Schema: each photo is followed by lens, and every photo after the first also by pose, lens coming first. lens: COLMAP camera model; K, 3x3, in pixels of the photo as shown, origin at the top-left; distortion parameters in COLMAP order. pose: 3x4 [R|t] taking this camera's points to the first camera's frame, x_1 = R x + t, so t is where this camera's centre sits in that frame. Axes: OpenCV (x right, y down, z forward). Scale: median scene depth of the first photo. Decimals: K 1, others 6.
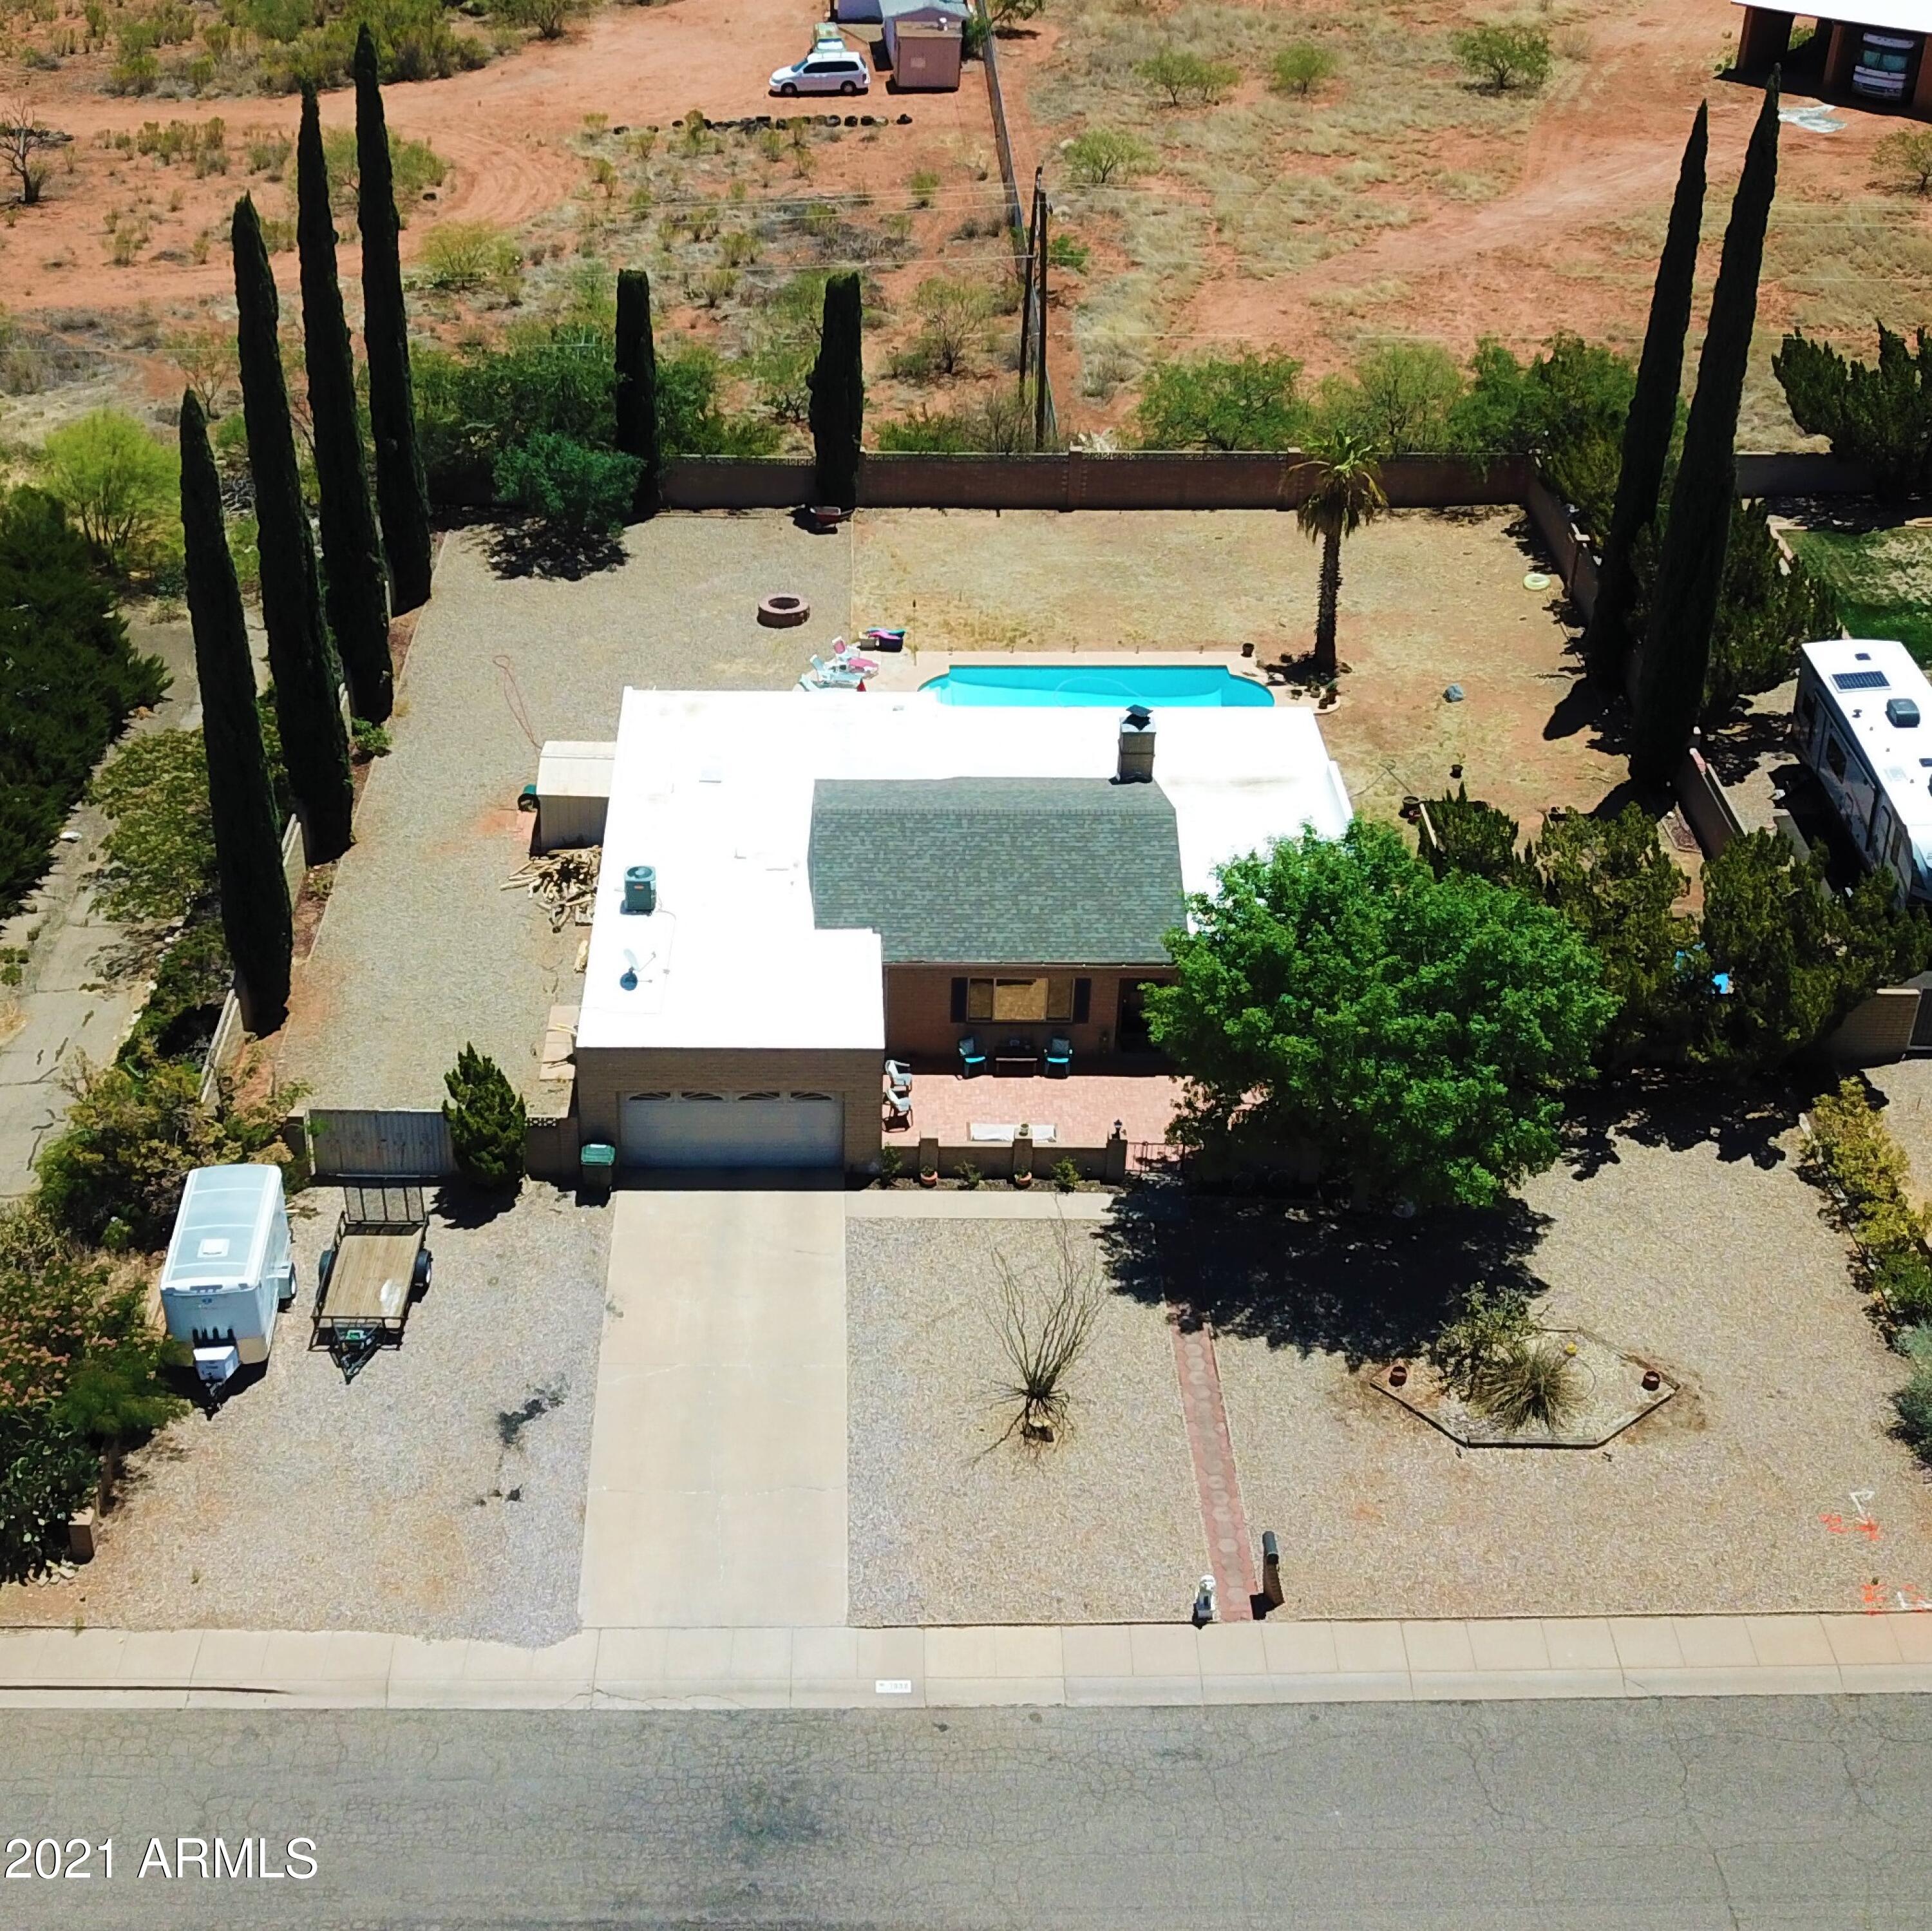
lens RADIAL K [[2742.7, 0, 966.0], [0, 2742.7, 965.5], [0, 0, 1]] dist [0.079730, -0.067975]
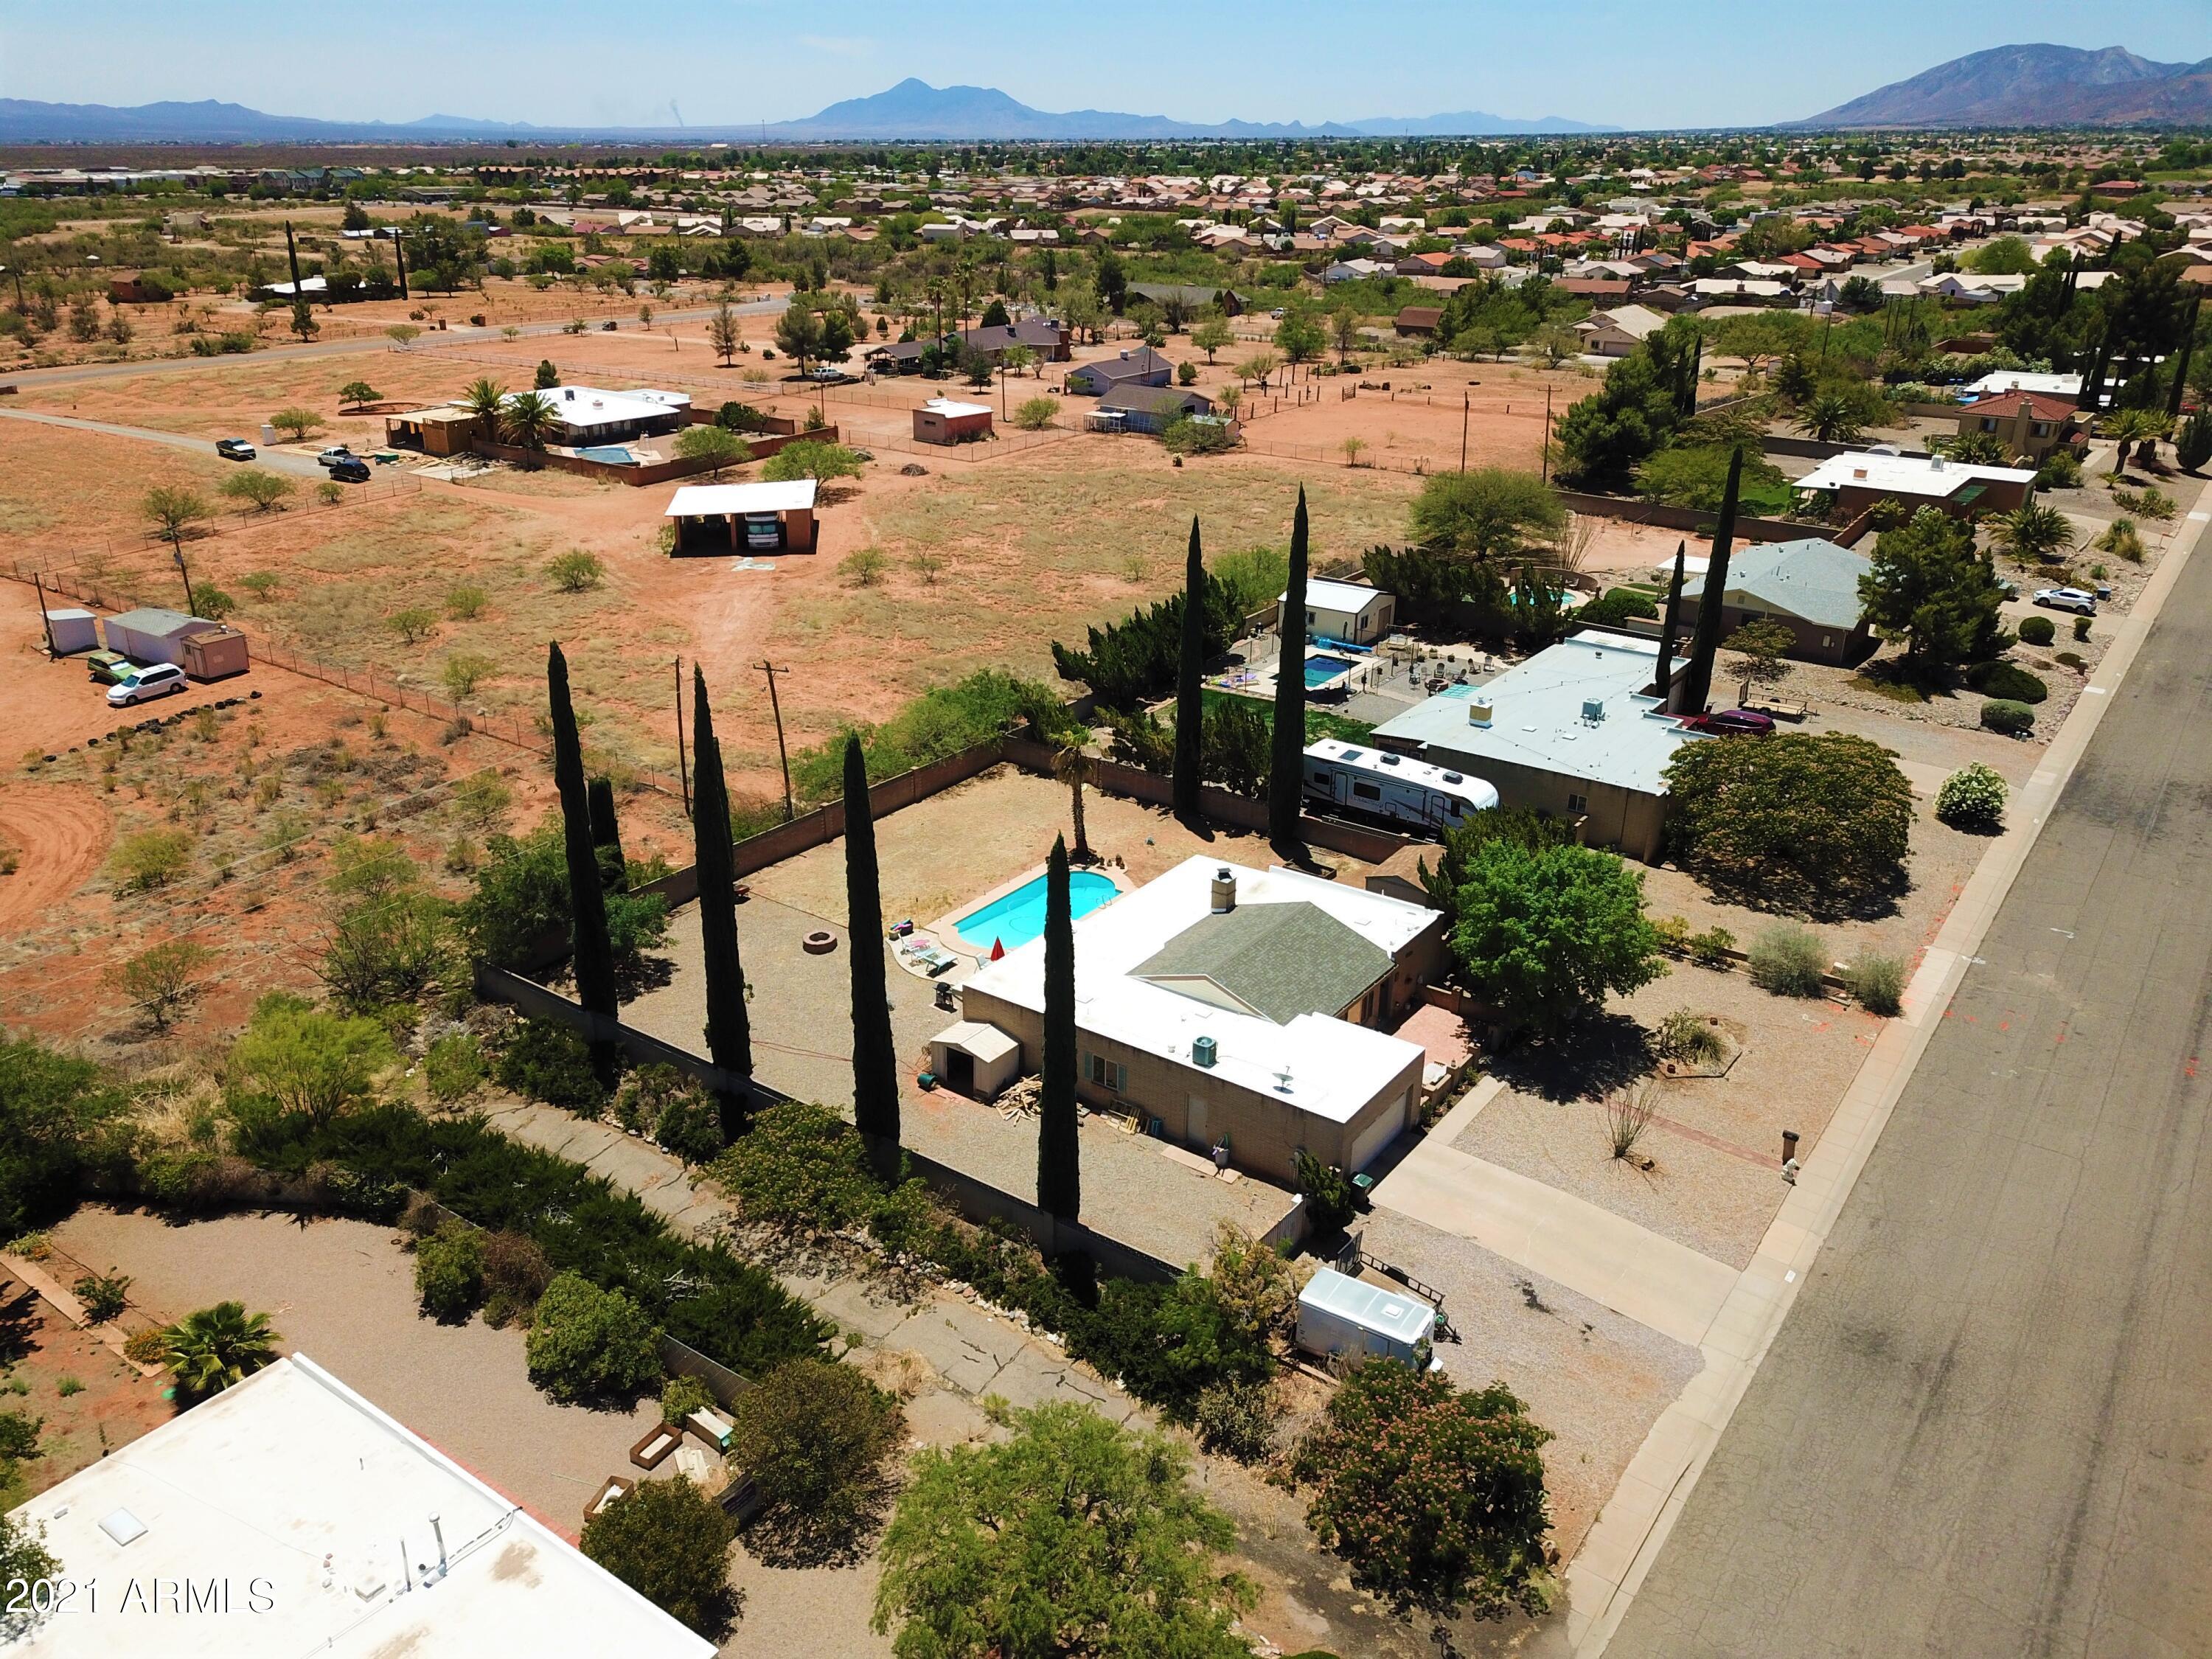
lens RADIAL K [[1688.7, 0, 1106.0], [0, 1688.7, 829.5], [0, 0, 1]] dist [0.010192, -0.005852]
pose [[0.596225, -0.315955, 0.738030, -0.905236], [0.425799, 0.903798, 0.042936, -0.227307], [-0.680596, 0.288653, 0.673401, 0.374616]]
